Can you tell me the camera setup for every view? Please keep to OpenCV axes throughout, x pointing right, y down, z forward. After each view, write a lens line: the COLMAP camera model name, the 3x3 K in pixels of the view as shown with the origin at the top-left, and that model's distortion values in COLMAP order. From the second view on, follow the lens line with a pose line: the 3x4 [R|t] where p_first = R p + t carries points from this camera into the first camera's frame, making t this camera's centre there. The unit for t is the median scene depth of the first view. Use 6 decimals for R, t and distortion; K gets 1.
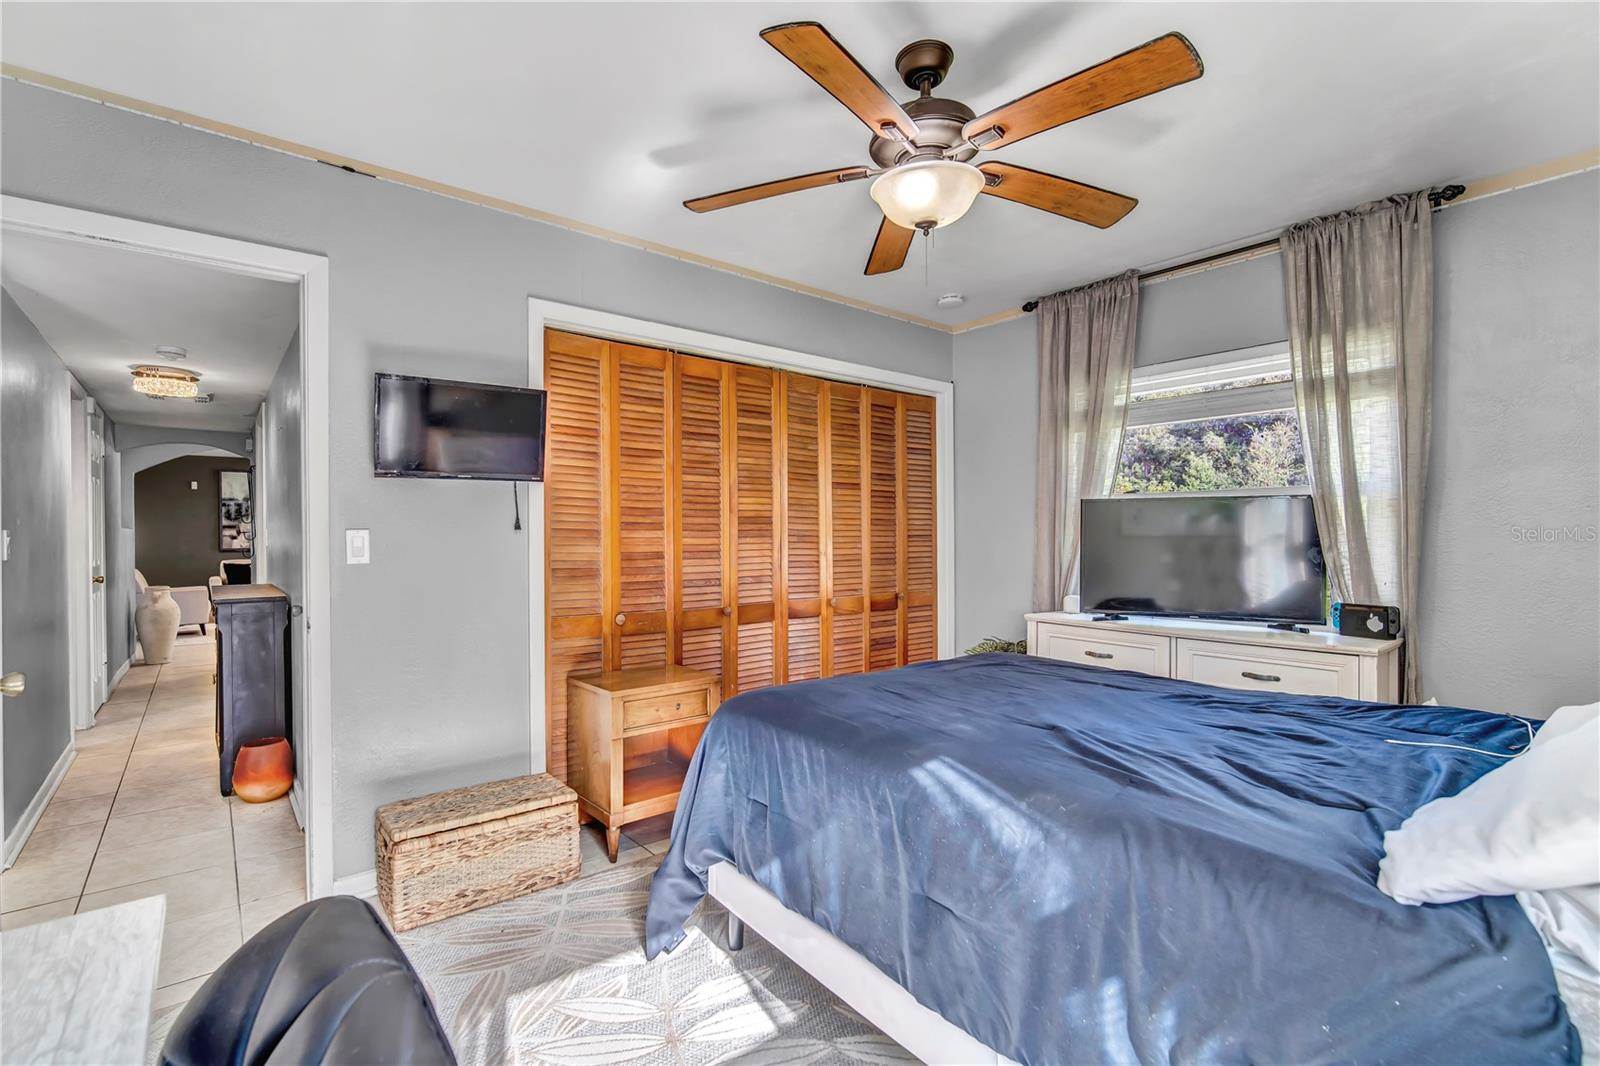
lens RADIAL K [[731.9, 0, 804.3], [0, 731.9, 538.3], [0, 0, 1]] dist [-0.011493, 0.003657]
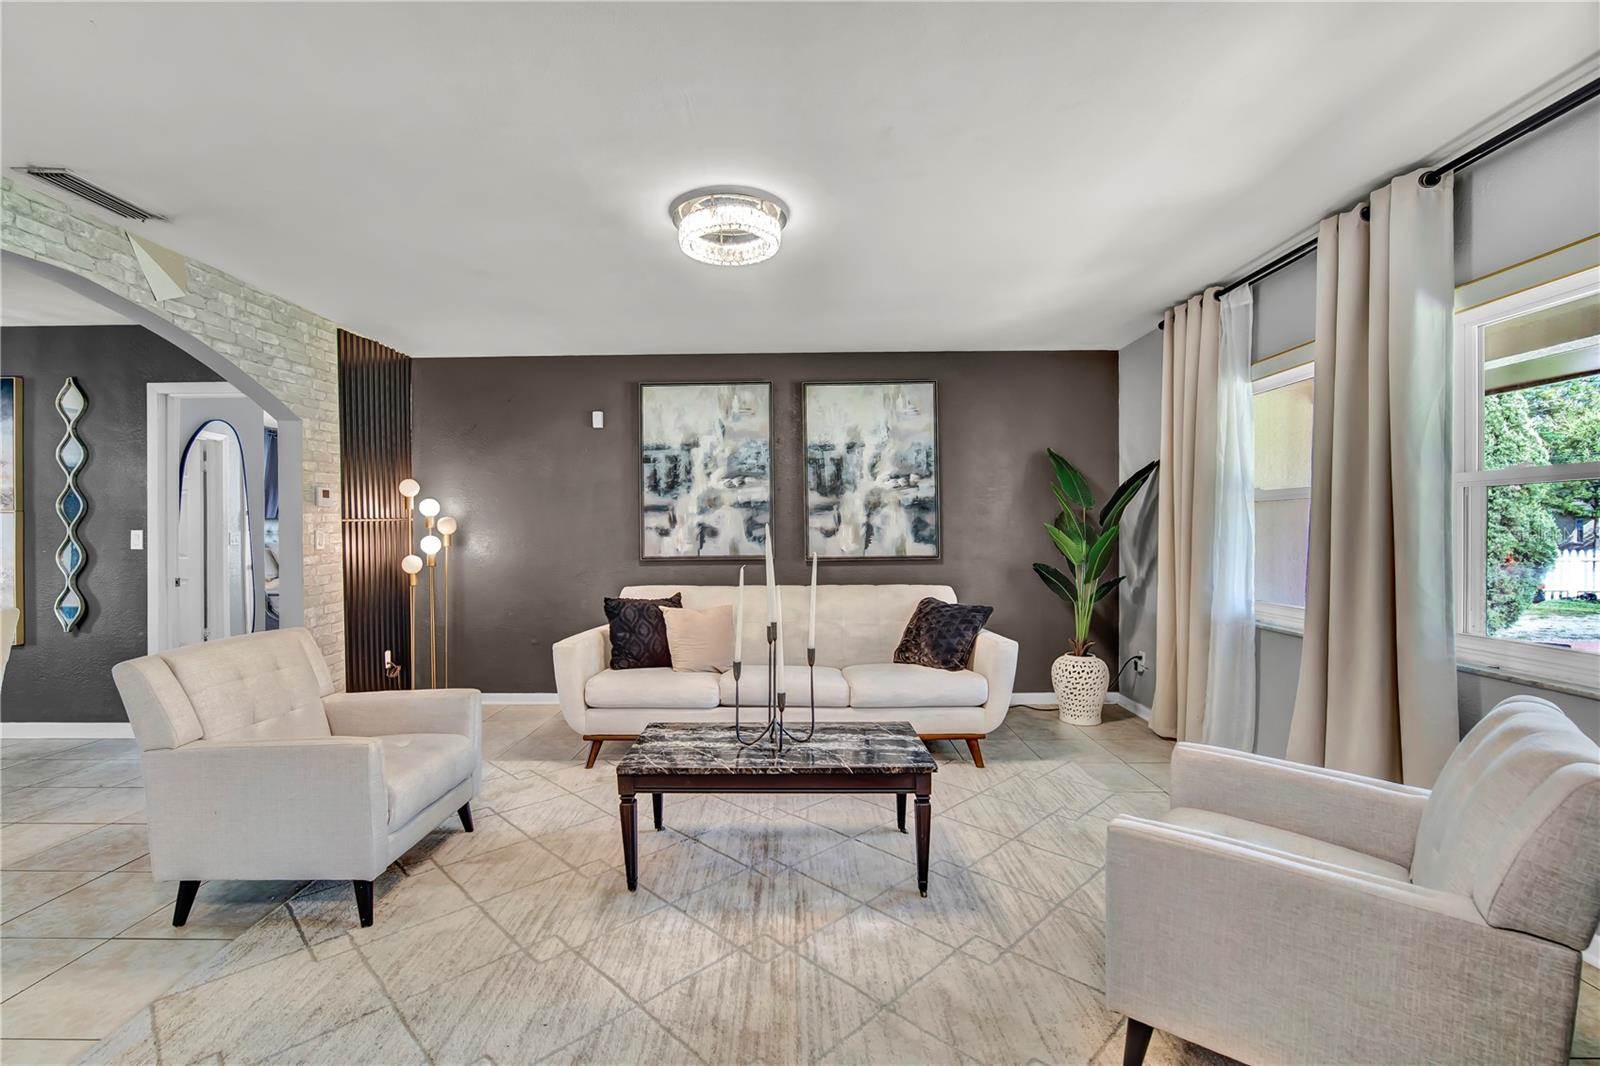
lens RADIAL K [[731.9, 0, 799.3], [0, 731.9, 534.8], [0, 0, 1]] dist [-0.011493, 0.003657]
pose [[0.766656, 0.002788, -0.642052, -0.430312], [-0.002654, 0.999996, 0.001173, -0.000031], [0.642052, 0.000804, 0.766660, 0.709328]]
